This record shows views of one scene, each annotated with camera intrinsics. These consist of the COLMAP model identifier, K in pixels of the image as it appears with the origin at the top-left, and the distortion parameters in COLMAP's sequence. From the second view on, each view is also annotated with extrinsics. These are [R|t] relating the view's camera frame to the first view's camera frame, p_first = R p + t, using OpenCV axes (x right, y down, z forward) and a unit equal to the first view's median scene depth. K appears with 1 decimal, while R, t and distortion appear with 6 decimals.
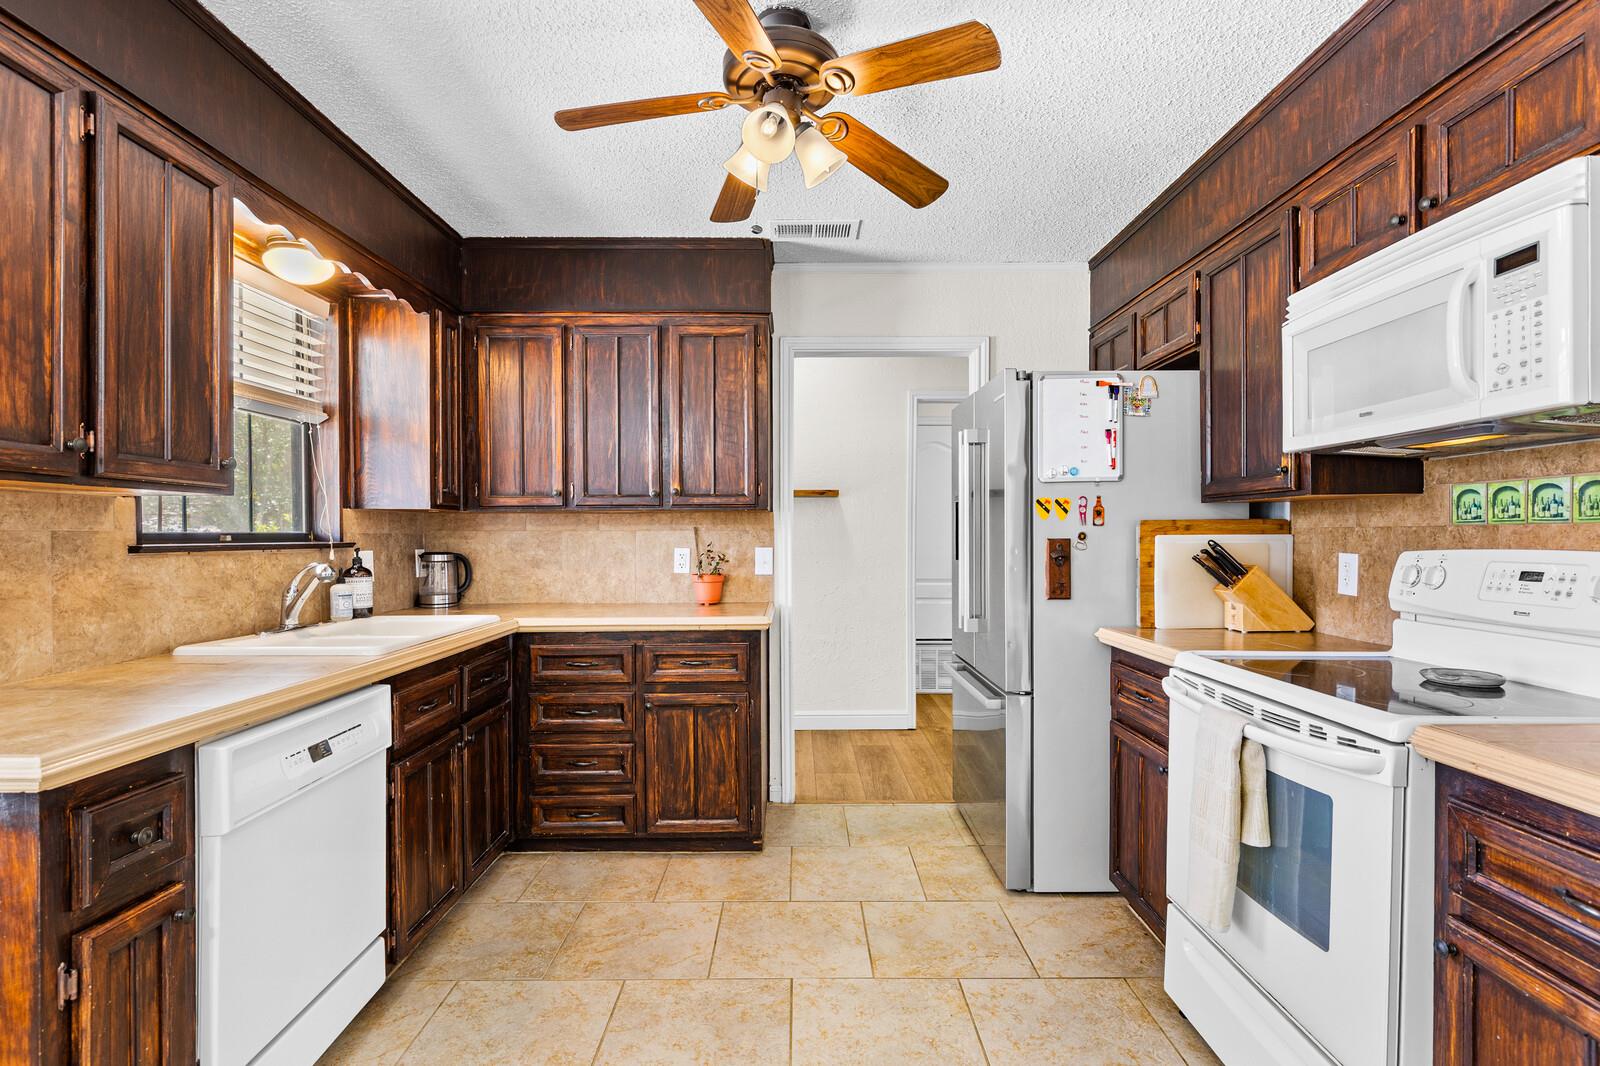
lens RADIAL K [[789.7, 0, 795.6], [0, 789.7, 541.1], [0, 0, 1]] dist [-0.005908, 0.001562]
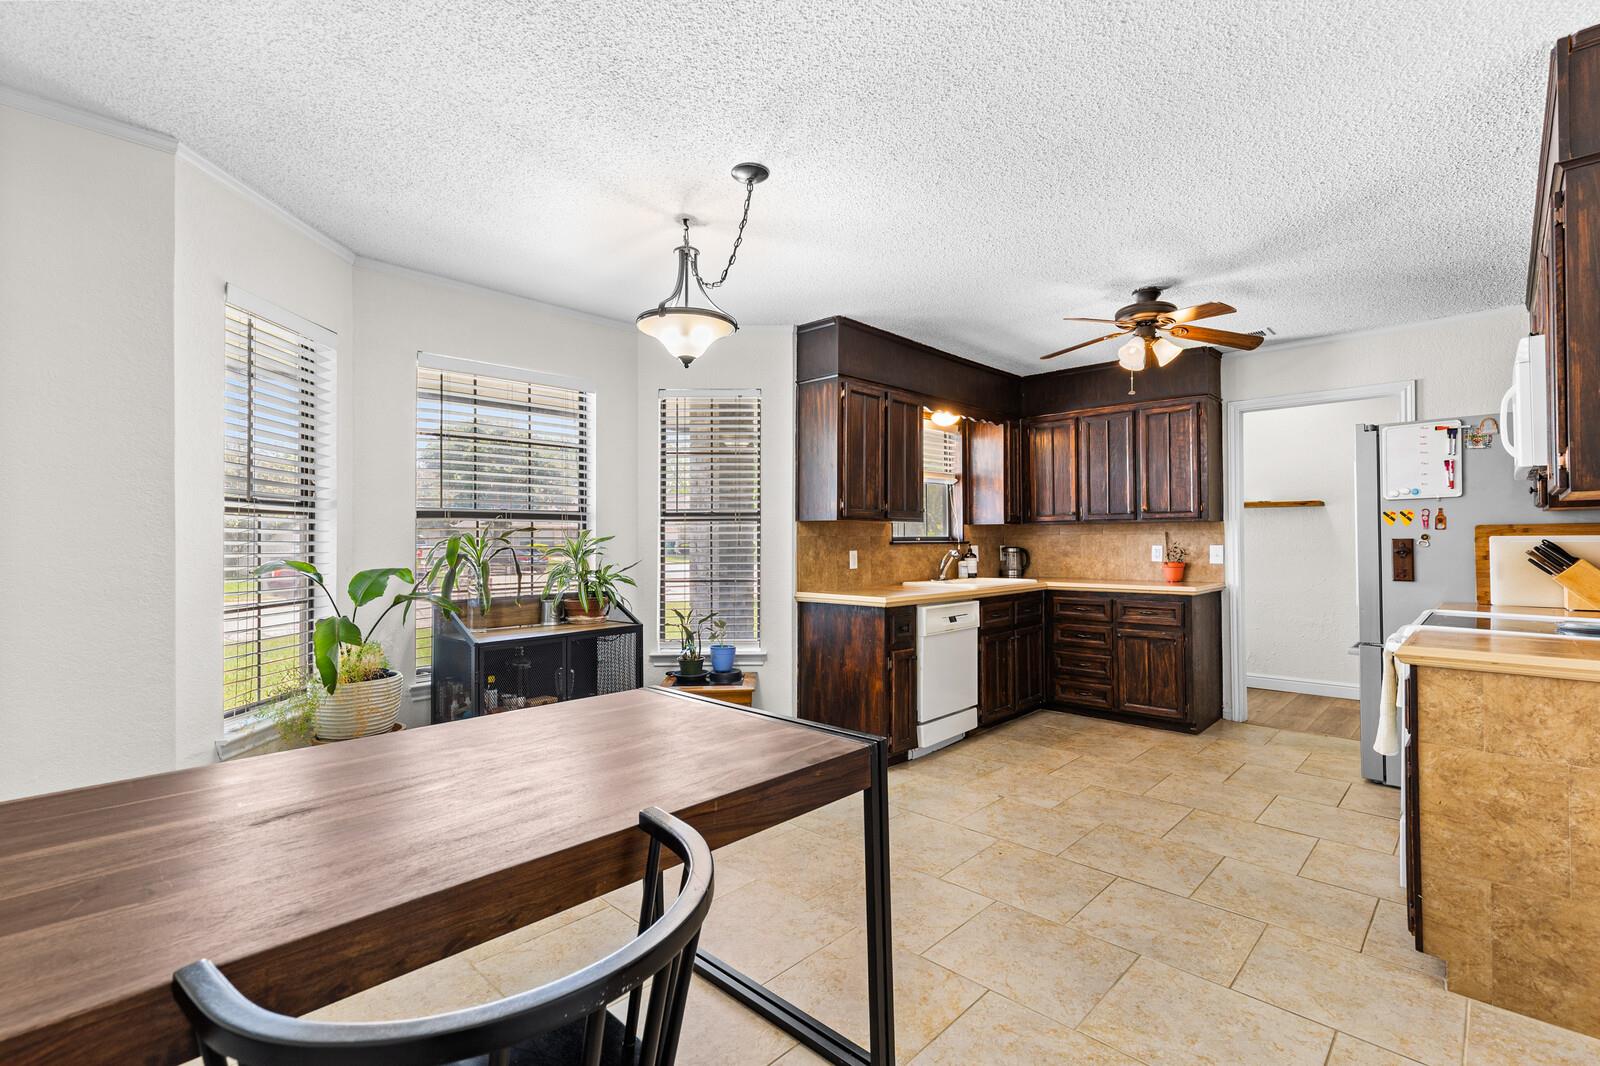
lens RADIAL K [[722.4, 0, 799.0], [0, 722.4, 531.9], [0, 0, 1]] dist [0.003778, -0.000996]
pose [[0.724548, -0.008483, -0.689172, 0.448095], [-0.001960, 0.999895, -0.014368, 0.005577], [0.689221, 0.011761, 0.724455, -0.718072]]
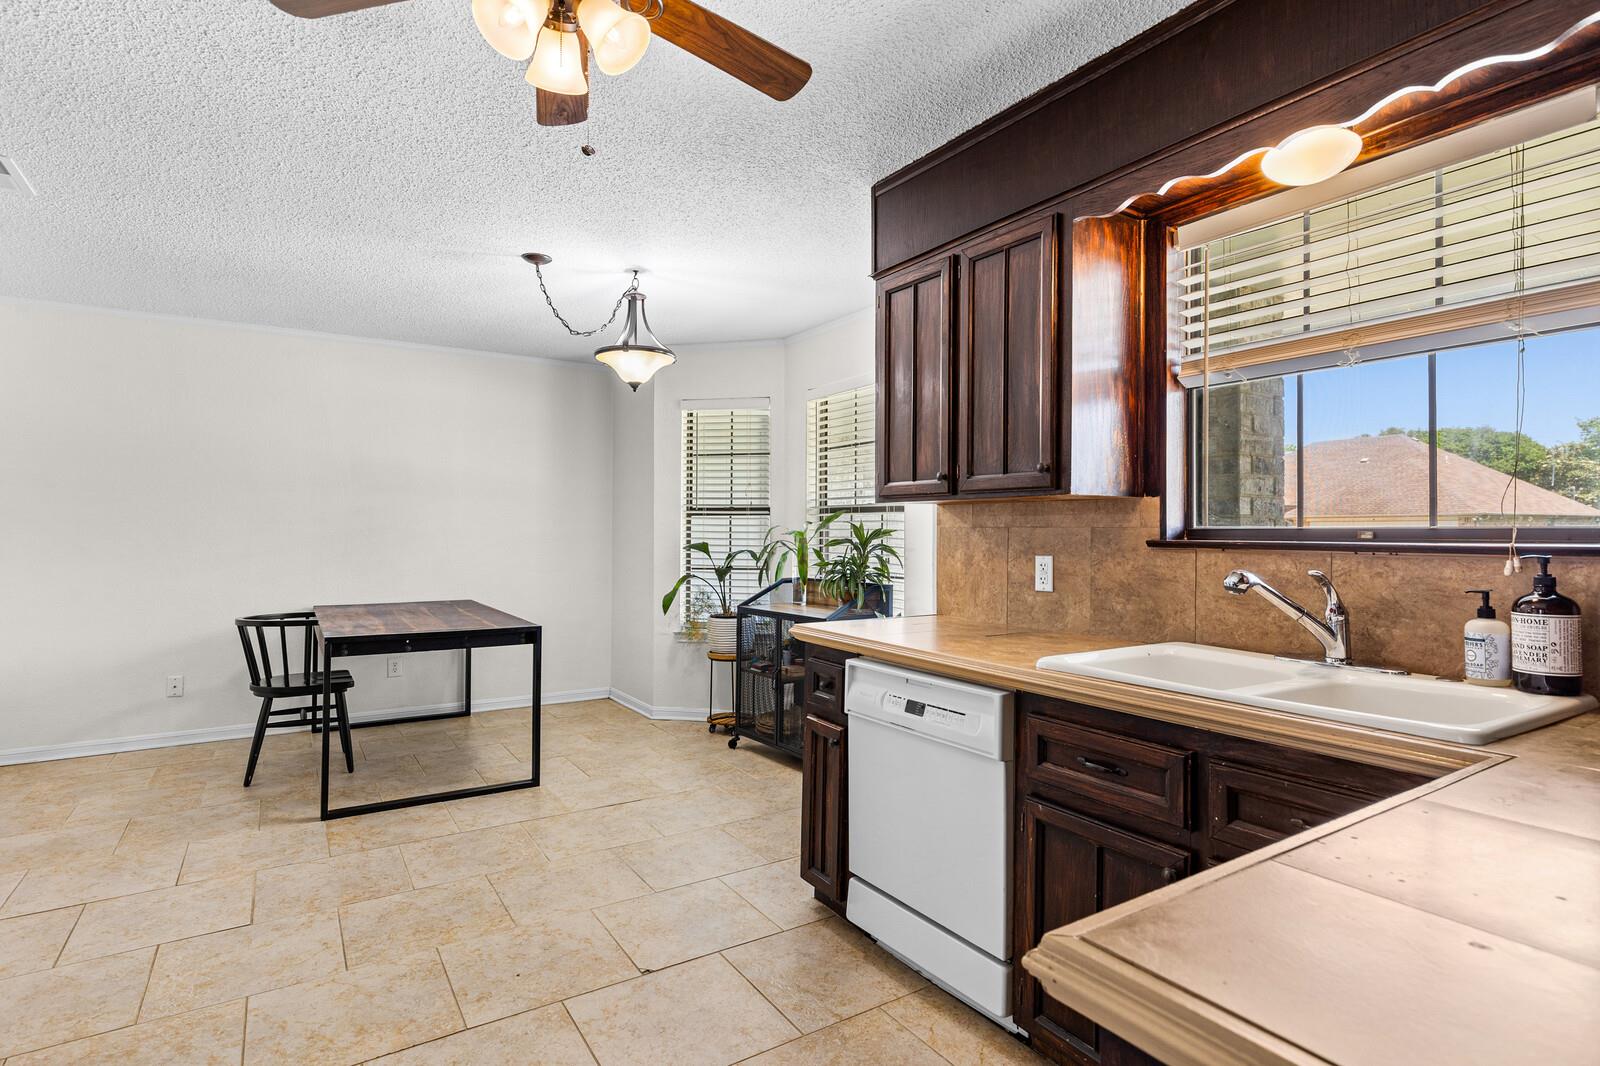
lens RADIAL K [[821.3, 0, 804.4], [0, 821.3, 549.1], [0, 0, 1]] dist [-0.000956, 0.001468]
pose [[-0.840054, 0.016616, -0.542248, 0.142743], [-0.000811, 0.999491, 0.031884, -0.013300], [0.542502, 0.027224, -0.839613, 1.243846]]
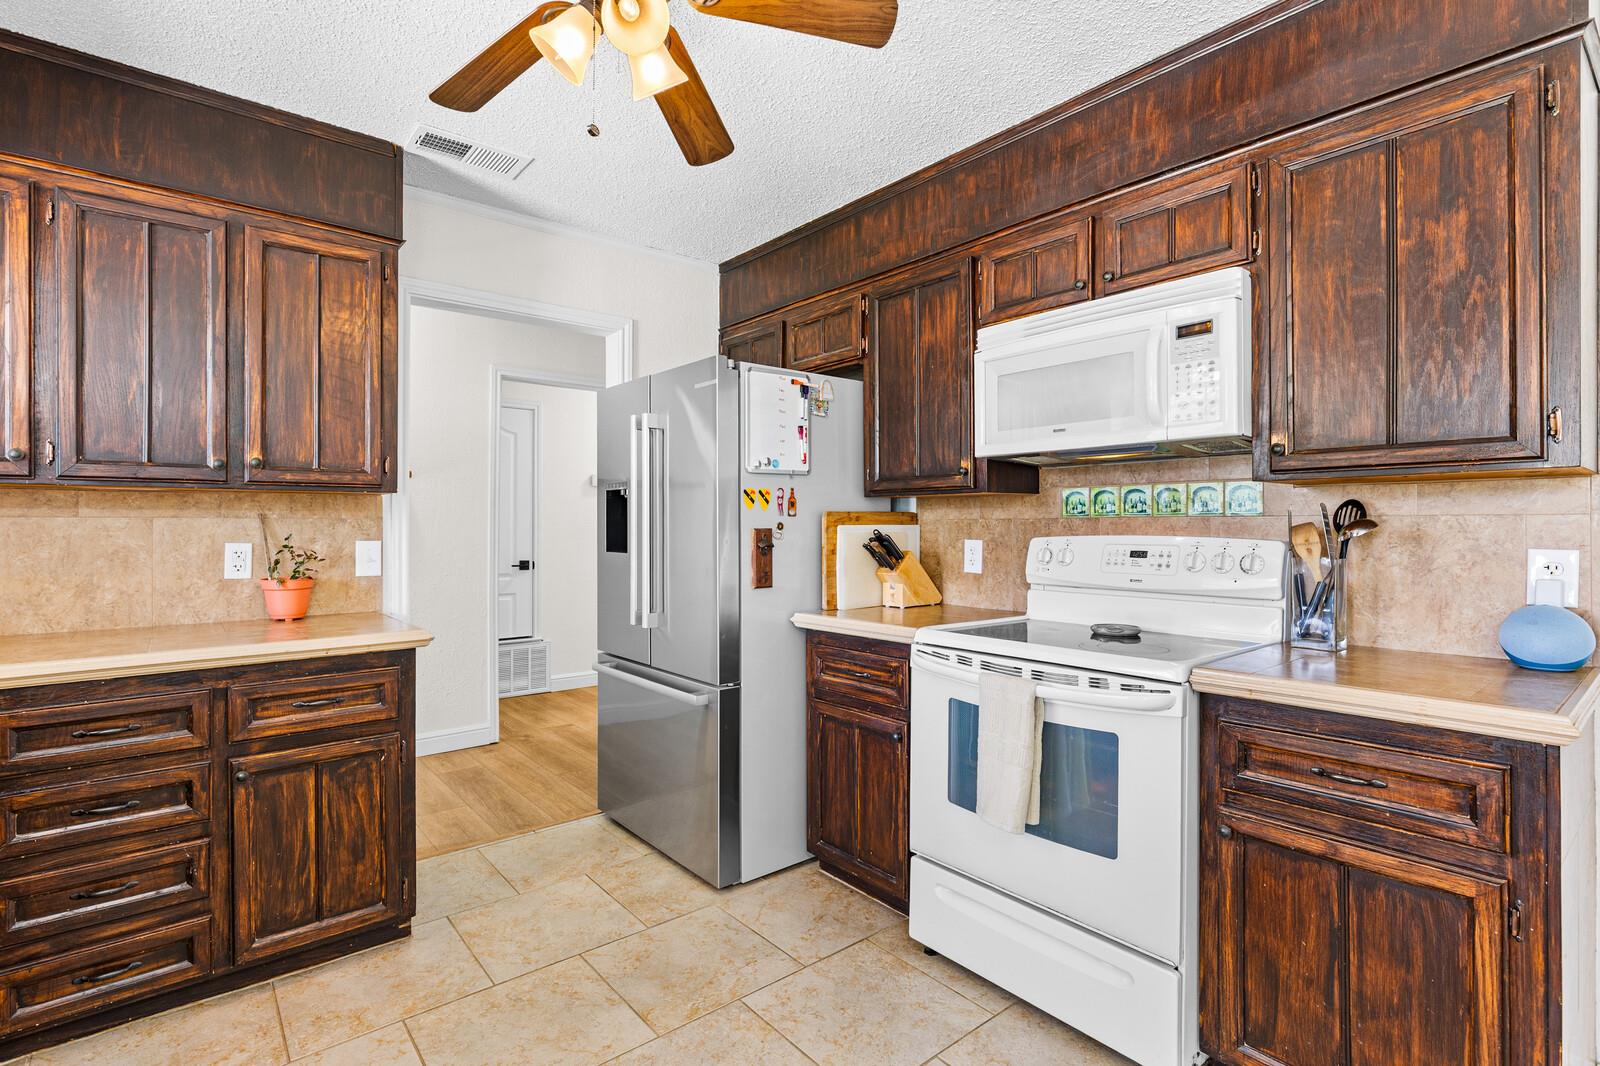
lens RADIAL K [[765.1, 0, 801.0], [0, 765.1, 524.4], [0, 0, 1]] dist [-0.000872, -0.001254]
pose [[0.770172, 0.002466, 0.637831, -0.261769], [0.004242, 0.999951, -0.008988, 0.000610], [-0.637822, 0.009628, 0.770124, 0.206415]]
